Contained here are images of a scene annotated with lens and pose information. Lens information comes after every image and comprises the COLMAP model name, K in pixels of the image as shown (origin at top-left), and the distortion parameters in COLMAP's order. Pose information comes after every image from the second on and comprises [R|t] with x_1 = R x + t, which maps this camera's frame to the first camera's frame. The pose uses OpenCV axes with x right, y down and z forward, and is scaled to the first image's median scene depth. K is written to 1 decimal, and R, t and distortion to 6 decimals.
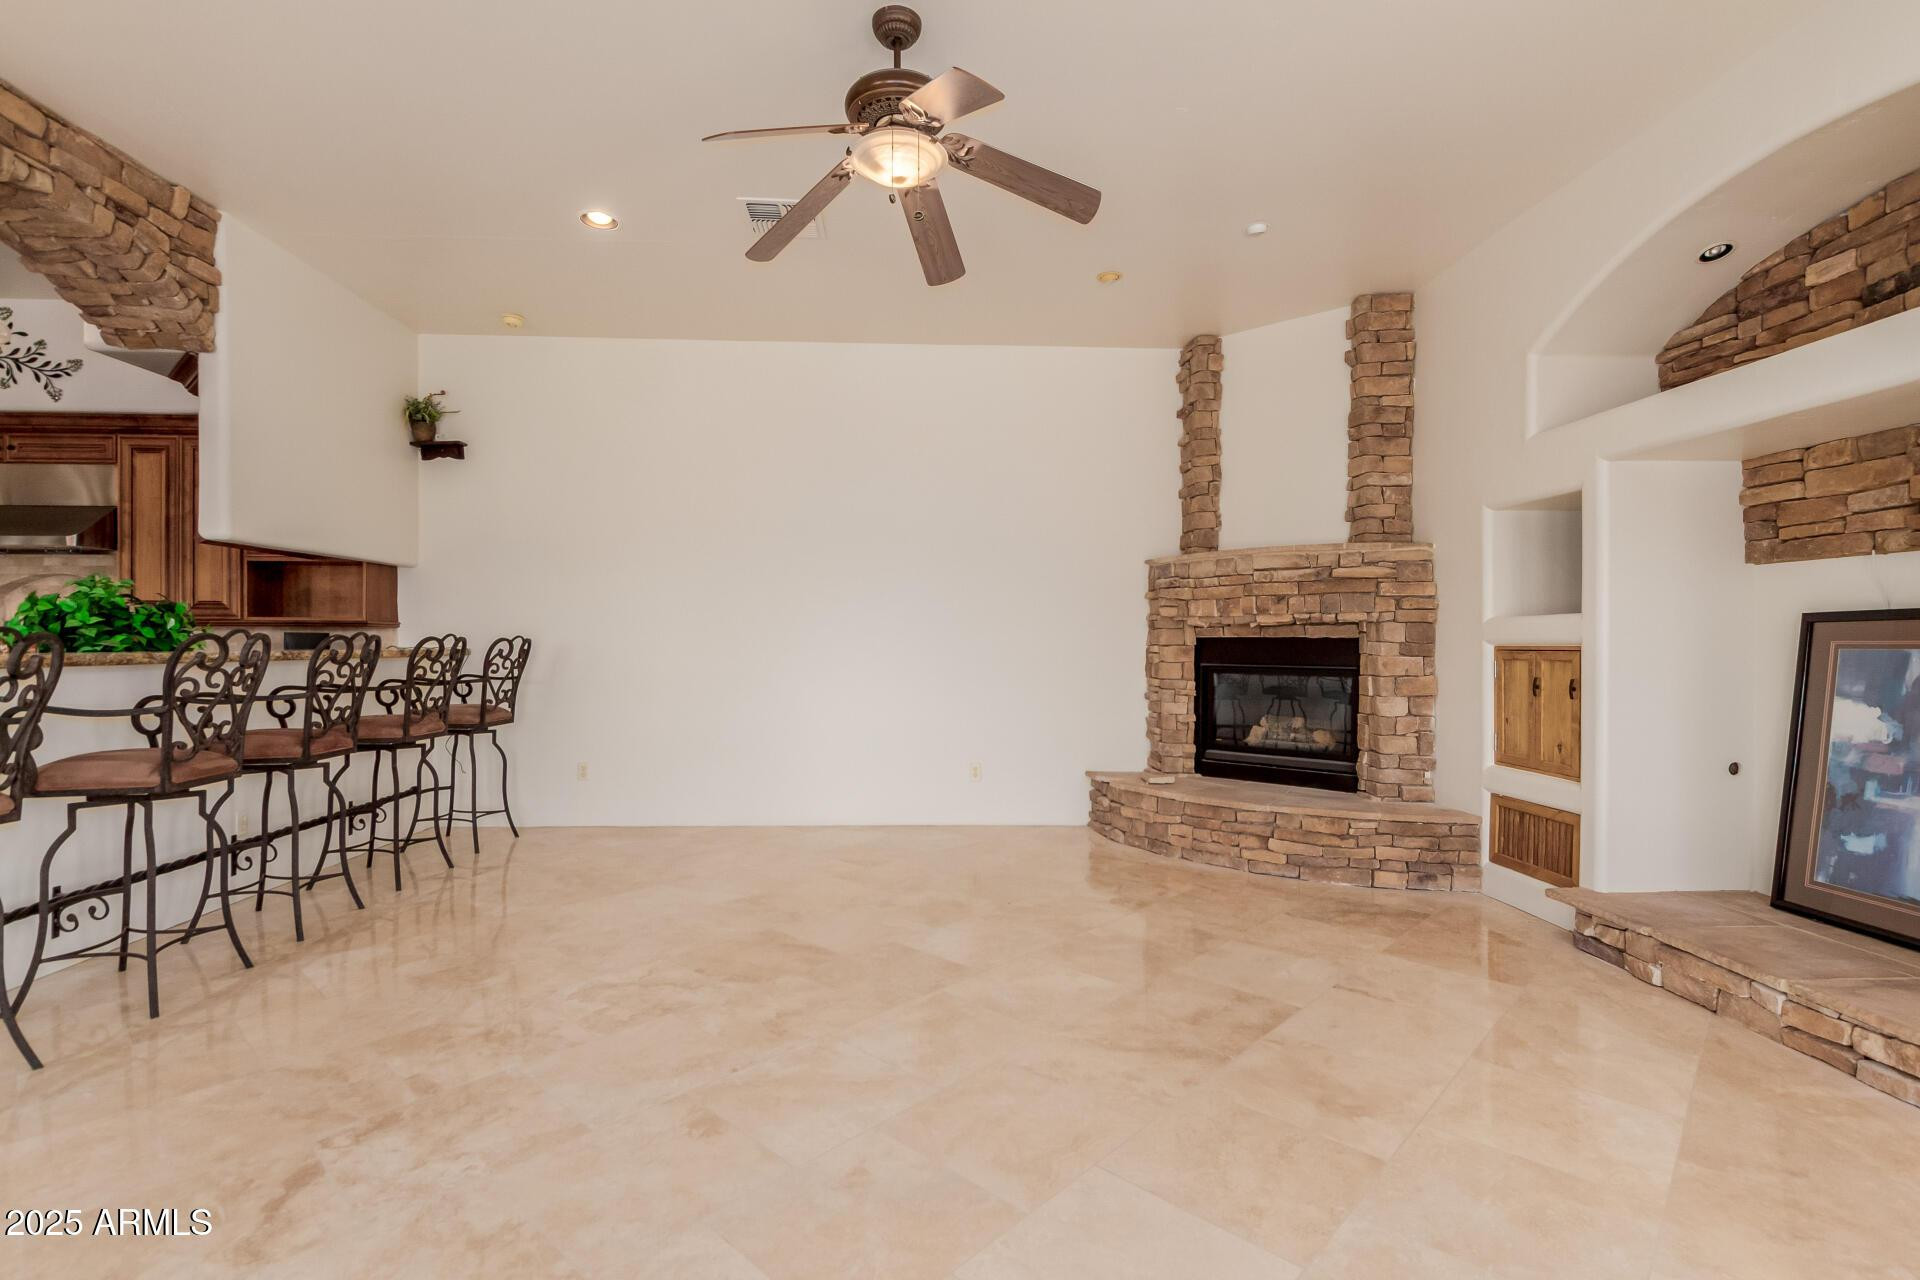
lens RADIAL K [[886.6, 0, 954.8], [0, 886.6, 648.3], [0, 0, 1]] dist [0.003193, -0.000475]
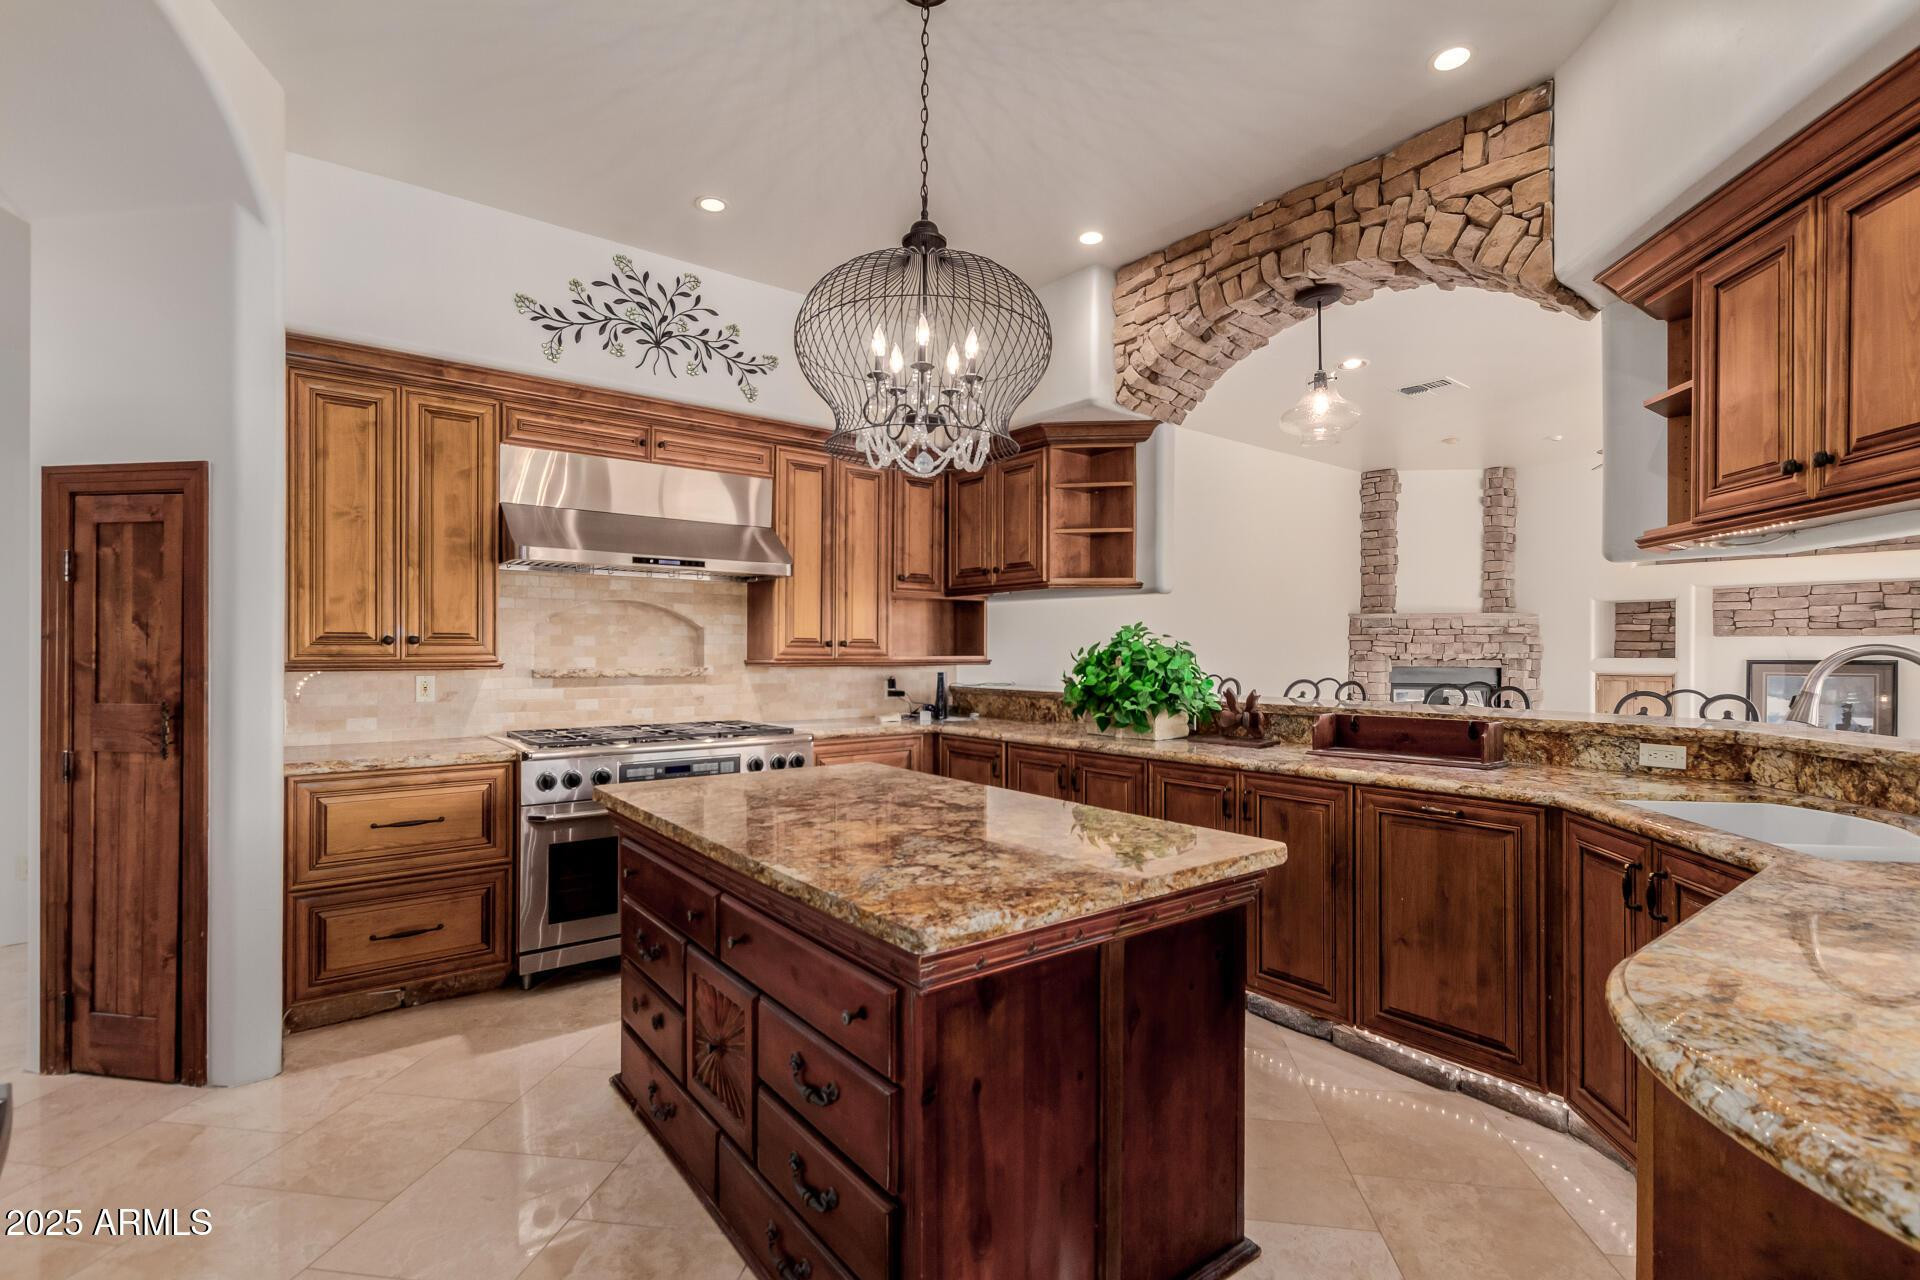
lens RADIAL K [[886.6, 0, 954.8], [0, 886.6, 648.3], [0, 0, 1]] dist [0.003193, -0.000475]
pose [[0.813581, 0.000514, 0.581452, -1.338668], [0.004426, 0.999965, -0.007078, -0.040218], [-0.581435, 0.008332, 0.813550, 0.215450]]
